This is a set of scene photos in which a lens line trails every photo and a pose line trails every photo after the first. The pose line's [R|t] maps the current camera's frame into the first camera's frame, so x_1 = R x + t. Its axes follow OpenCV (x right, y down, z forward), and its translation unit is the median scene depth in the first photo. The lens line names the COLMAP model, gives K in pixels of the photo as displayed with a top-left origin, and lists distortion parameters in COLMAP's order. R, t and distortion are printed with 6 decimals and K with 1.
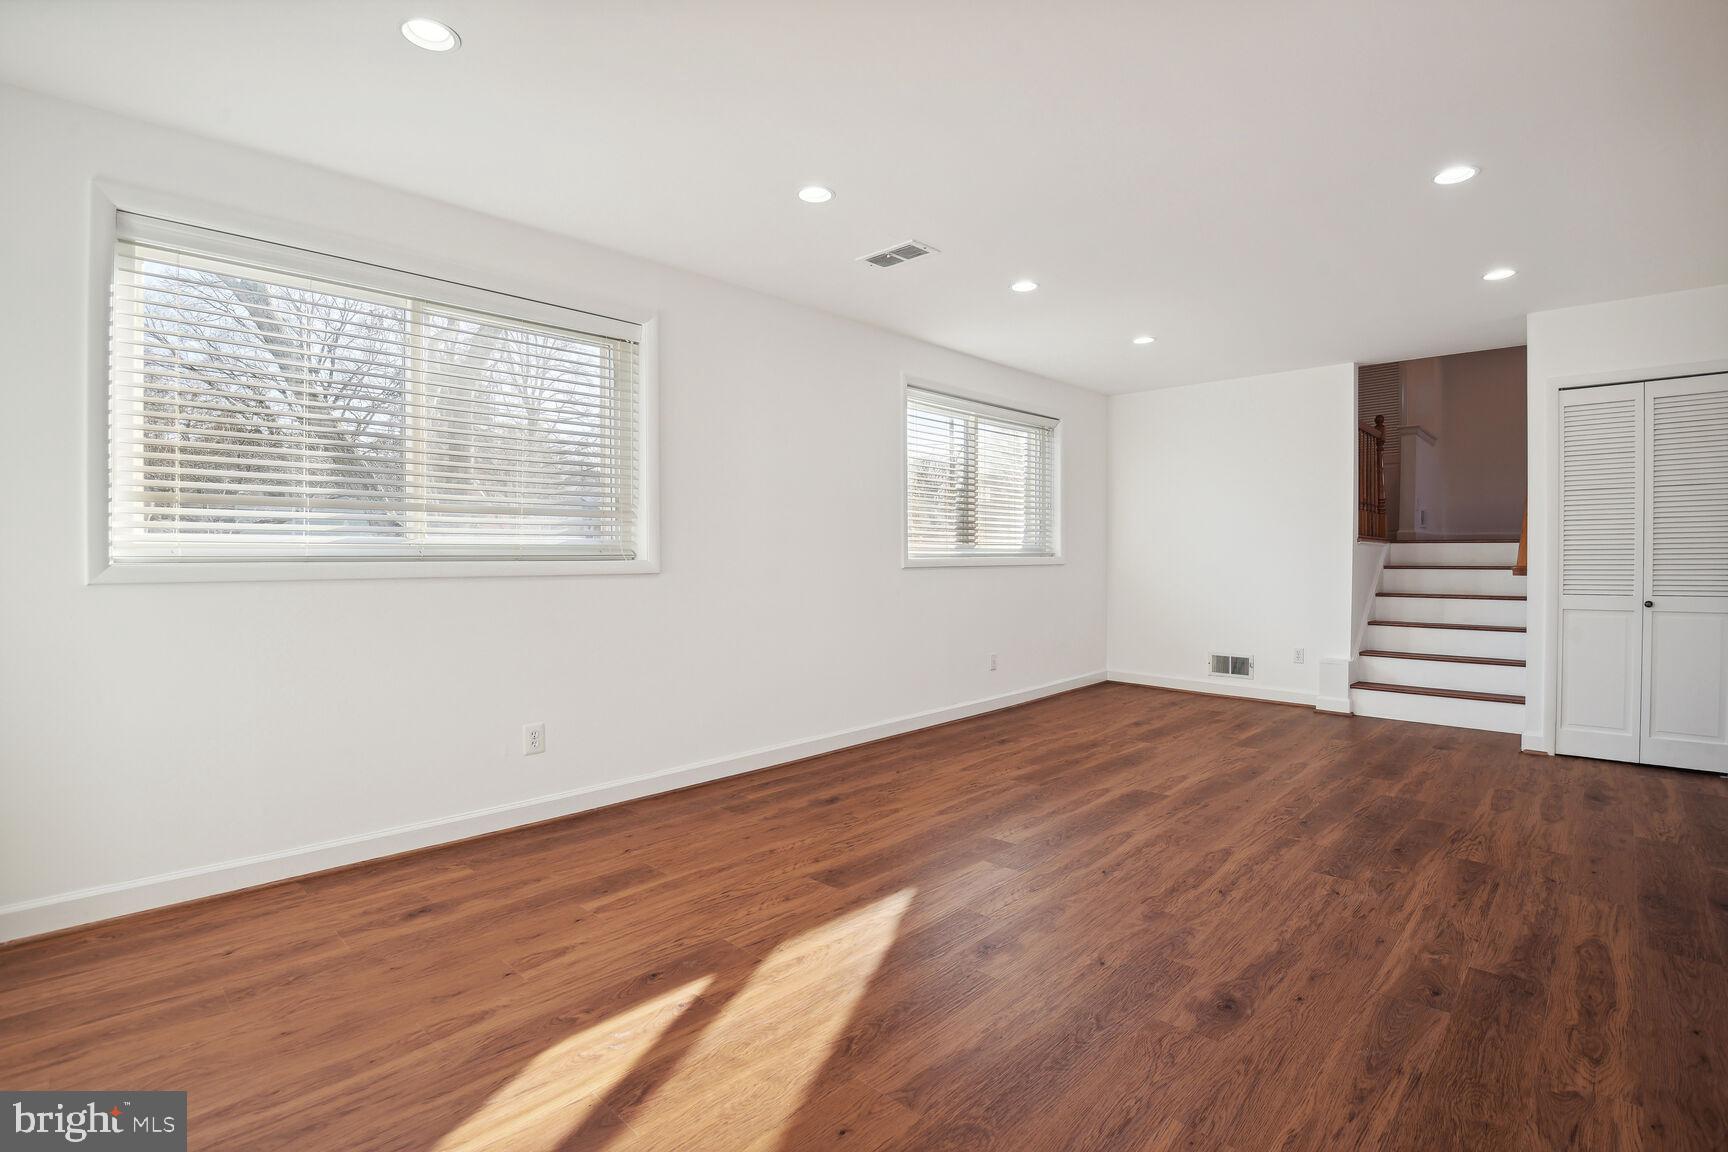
lens RADIAL K [[782.5, 0, 867.7], [0, 782.5, 565.6], [0, 0, 1]] dist [-0.001431, -0.008661]
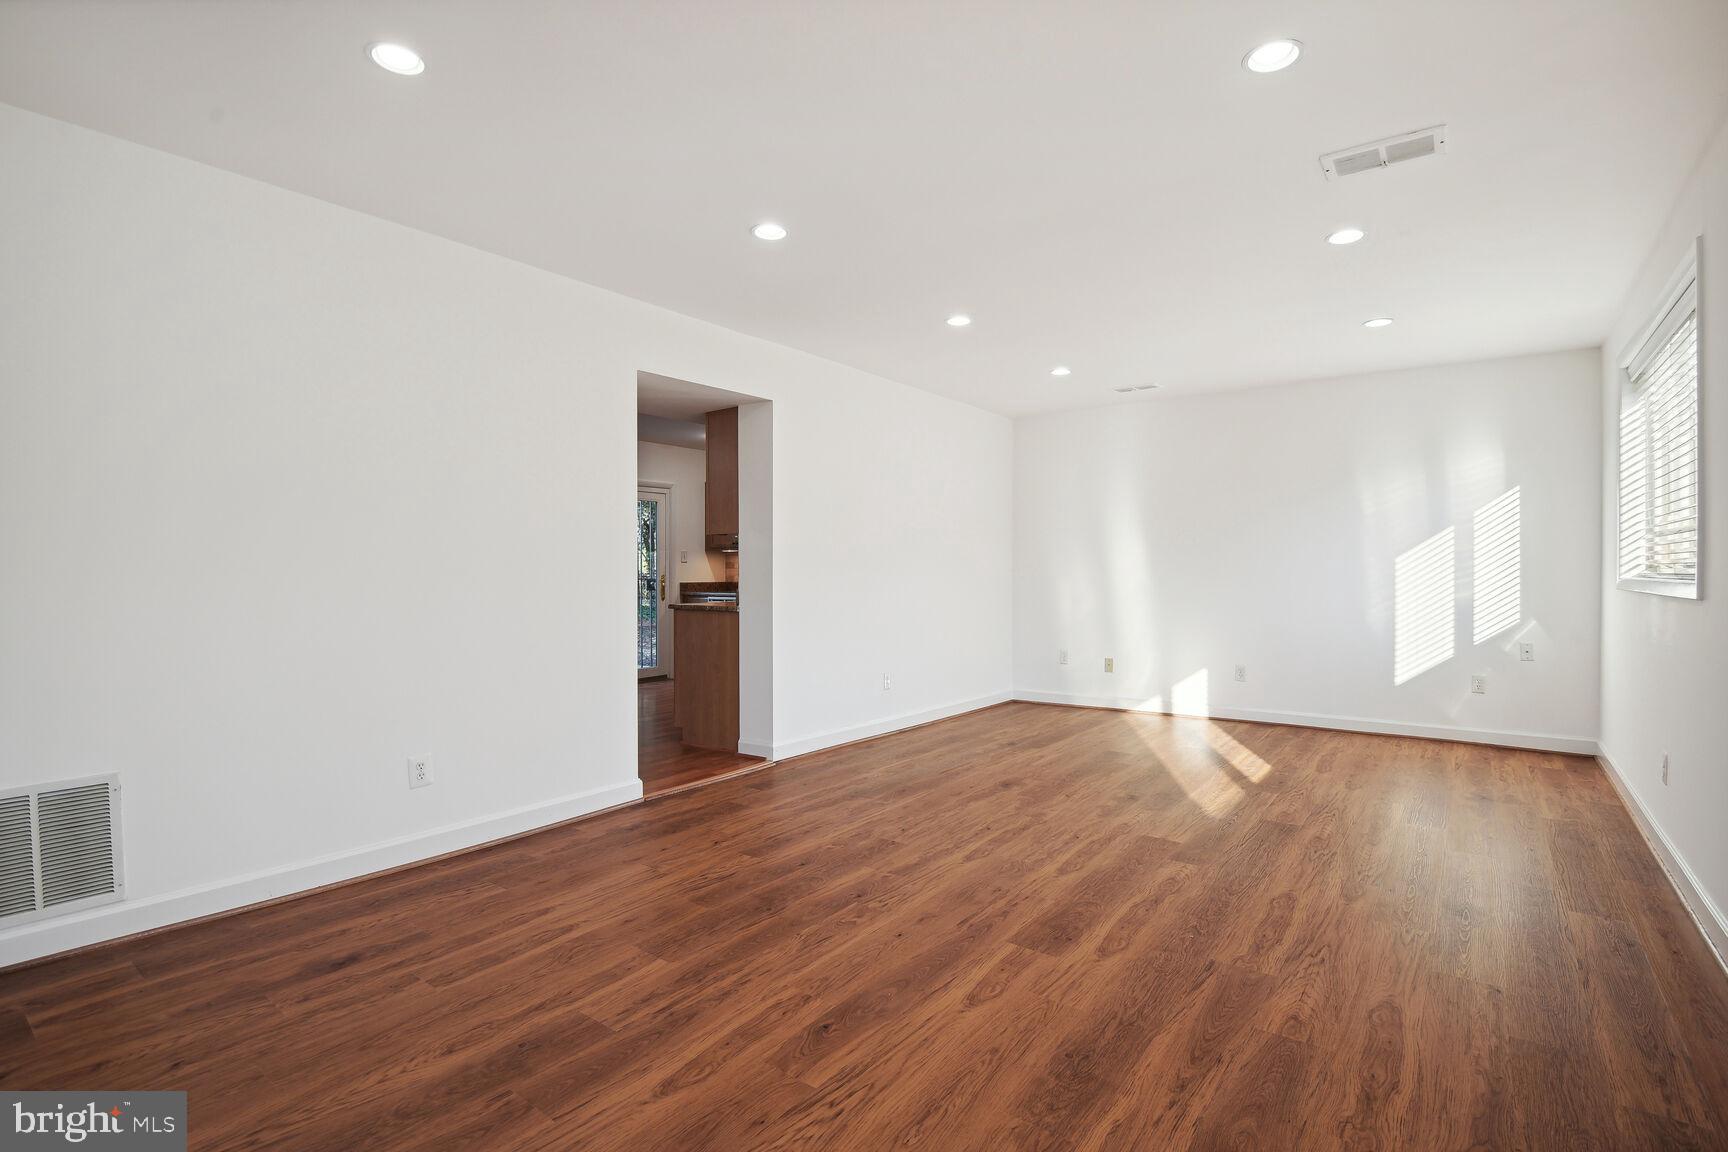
lens RADIAL K [[782.5, 0, 866.8], [0, 782.5, 577.1], [0, 0, 1]] dist [-0.001431, -0.008661]
pose [[-0.993206, -0.001231, -0.116359, 0.717494], [-0.004406, 0.999625, 0.027036, -0.037049], [0.116283, 0.027365, -0.992839, 2.013795]]
